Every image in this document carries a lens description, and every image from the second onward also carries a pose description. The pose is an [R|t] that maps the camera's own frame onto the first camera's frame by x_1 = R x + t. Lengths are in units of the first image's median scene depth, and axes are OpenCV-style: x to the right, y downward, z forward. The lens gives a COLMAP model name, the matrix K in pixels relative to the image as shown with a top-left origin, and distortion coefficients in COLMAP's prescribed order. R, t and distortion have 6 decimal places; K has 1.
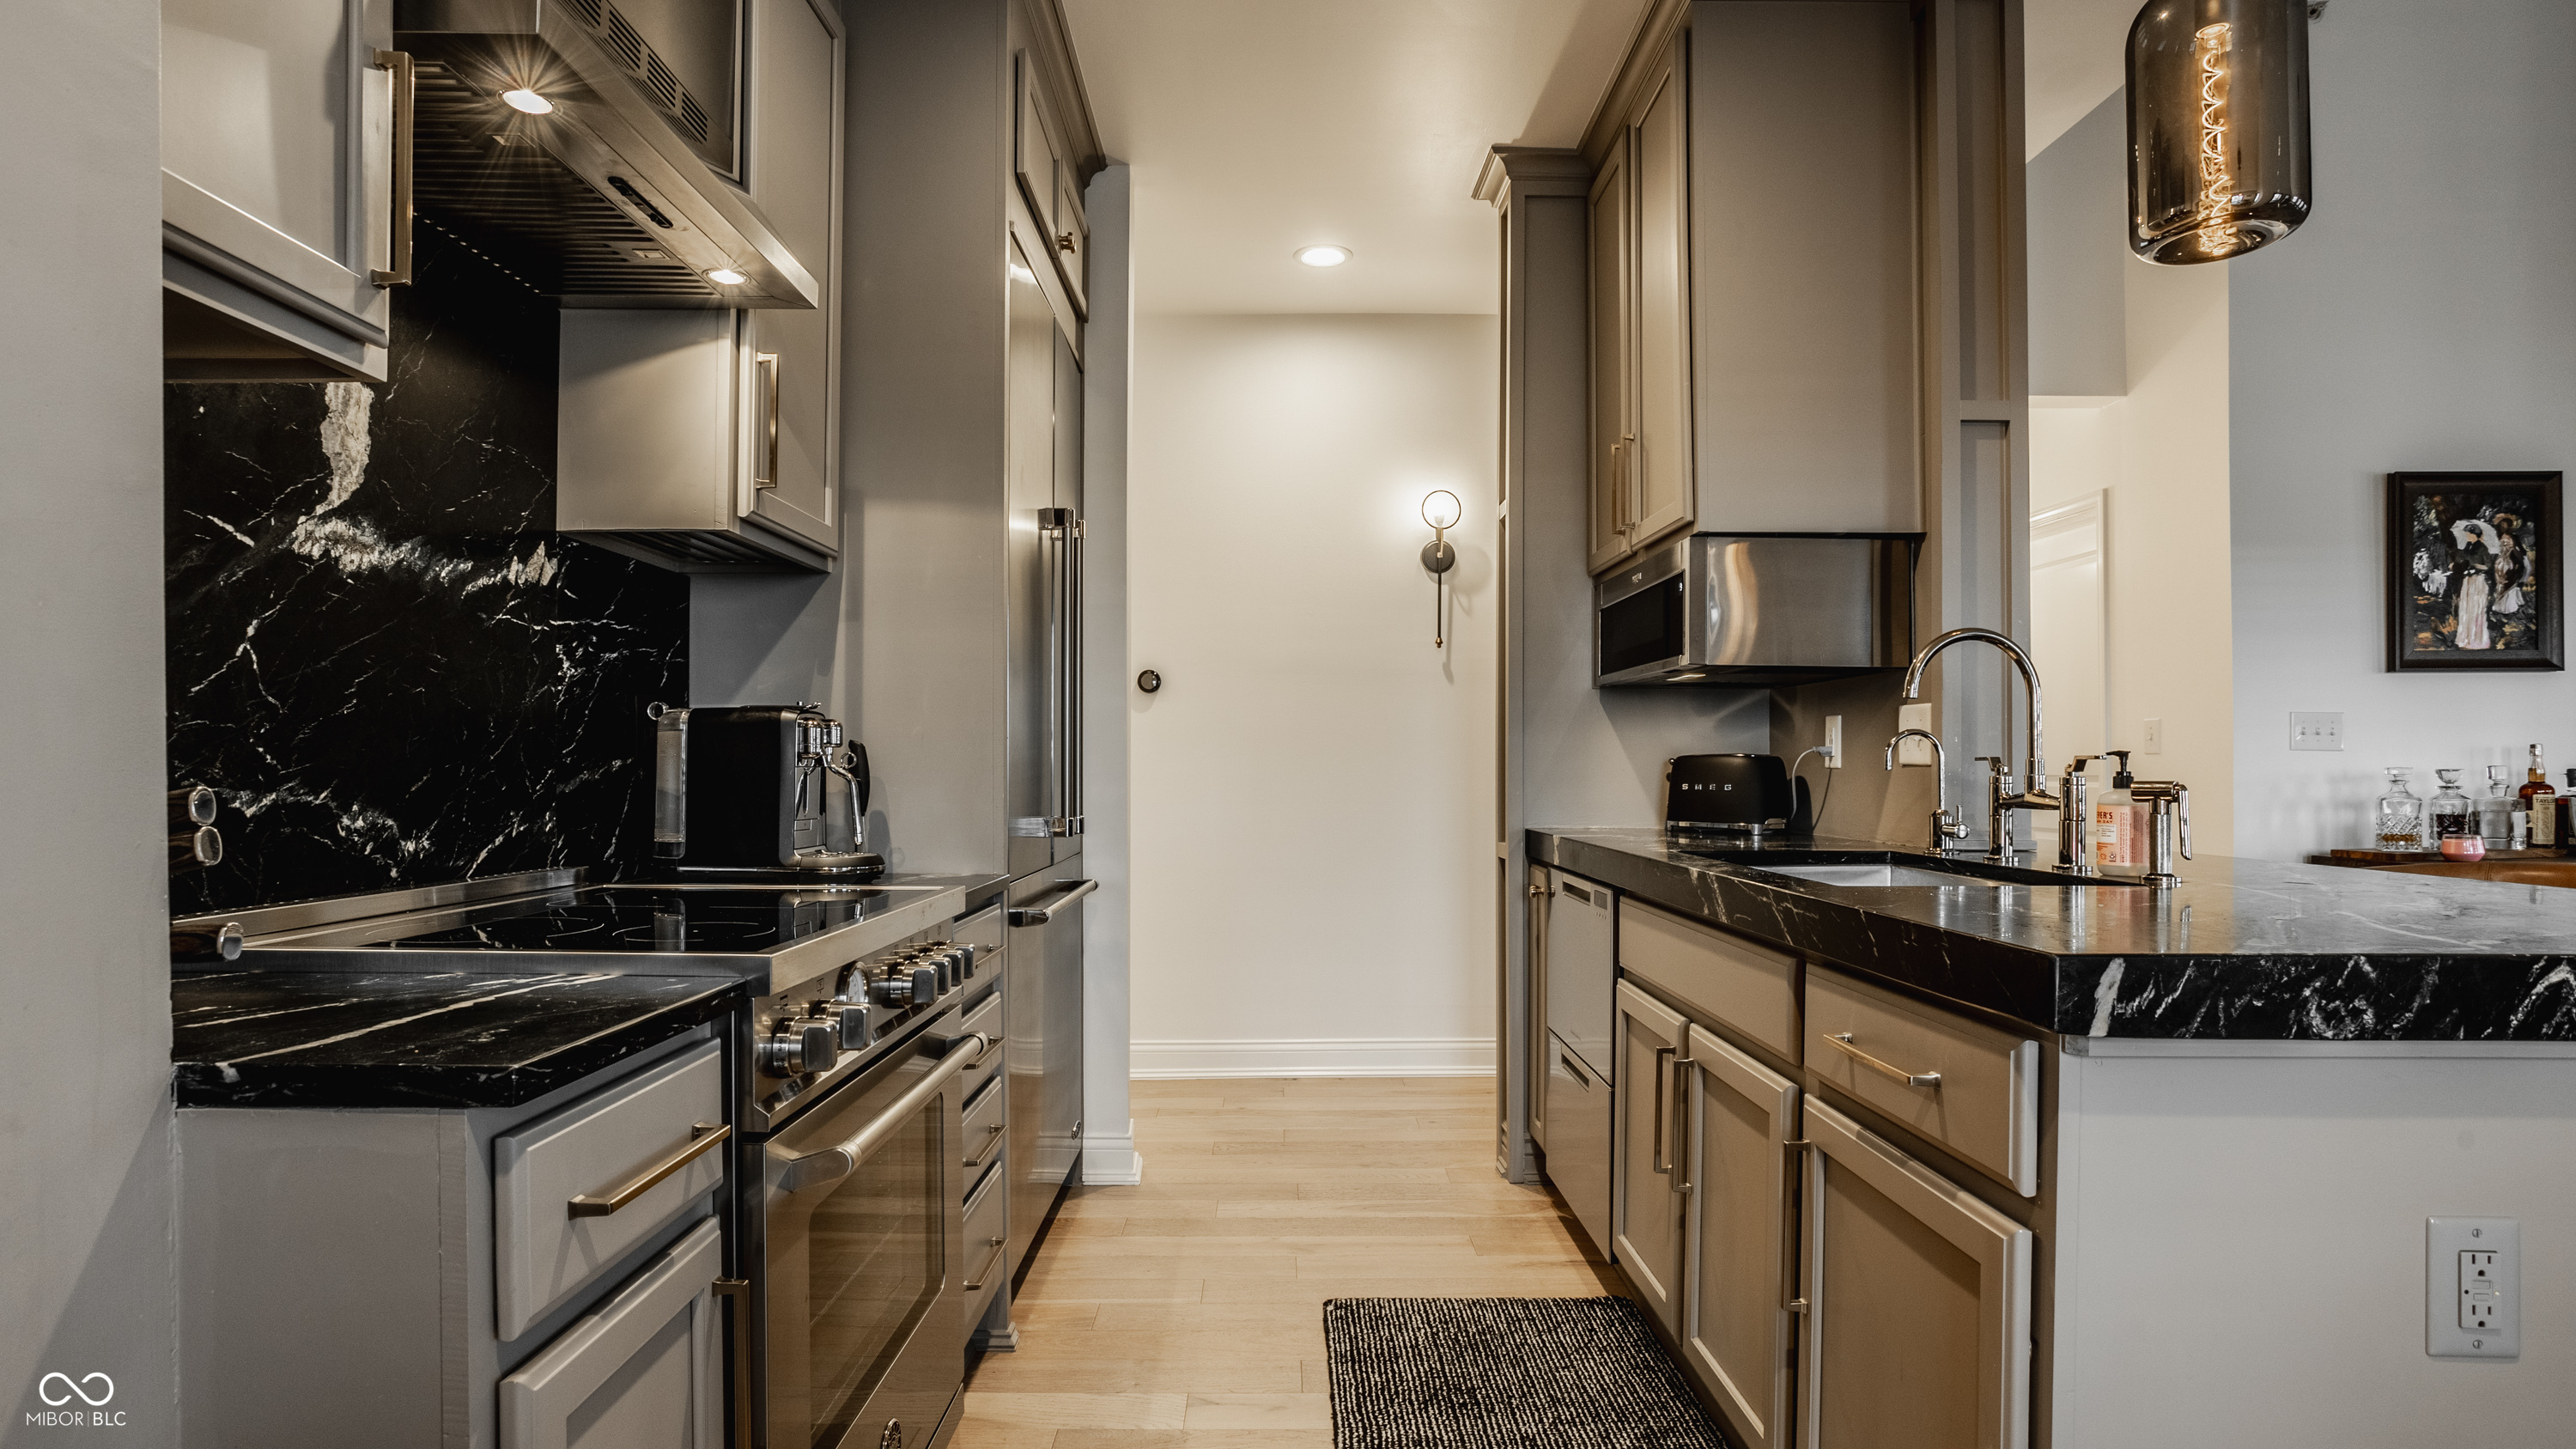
lens RADIAL K [[1266.9, 0, 1302.6], [0, 1266.9, 759.8], [0, 0, 1]] dist [-0.030668, 0.014295]
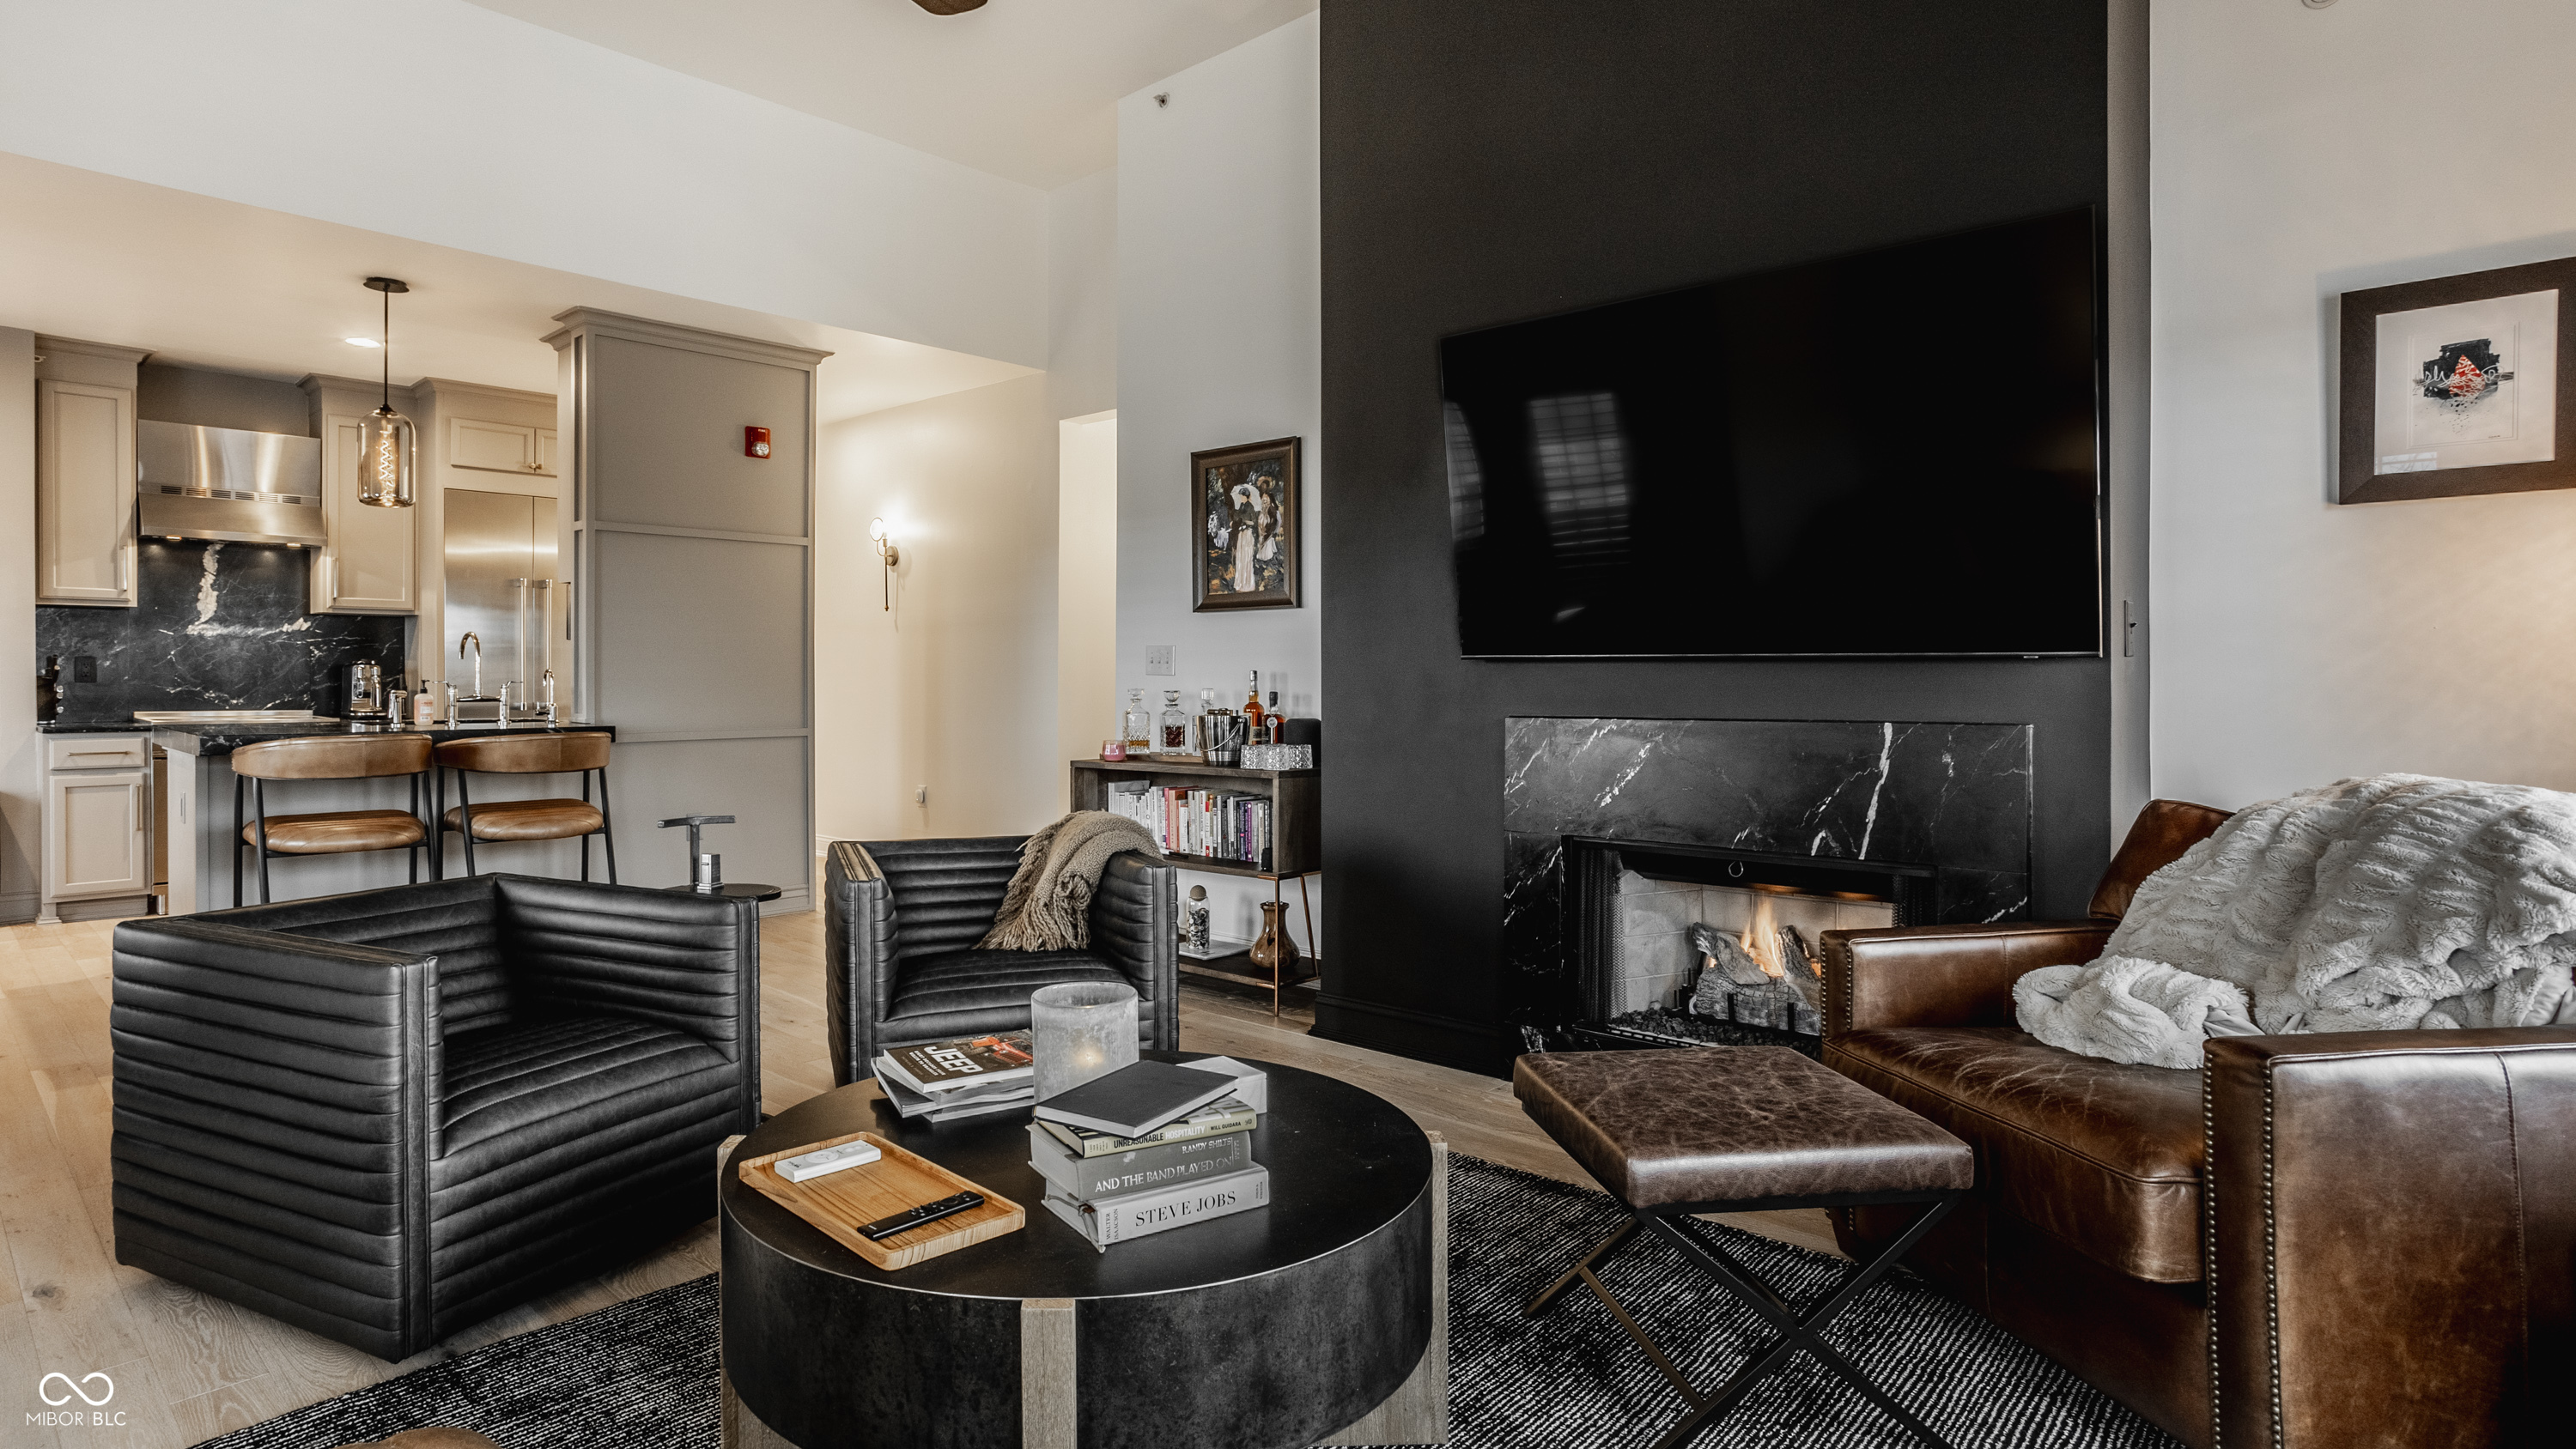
lens RADIAL K [[1277.9, 0, 1183.7], [0, 1277.9, 680.2], [0, 0, 1]] dist [-0.034623, 0.016503]
pose [[0.728070, 0.004432, -0.685489, 4.345127], [-0.000011, 0.999979, 0.006453, -0.026462], [0.685503, -0.004691, 0.728055, 0.142619]]
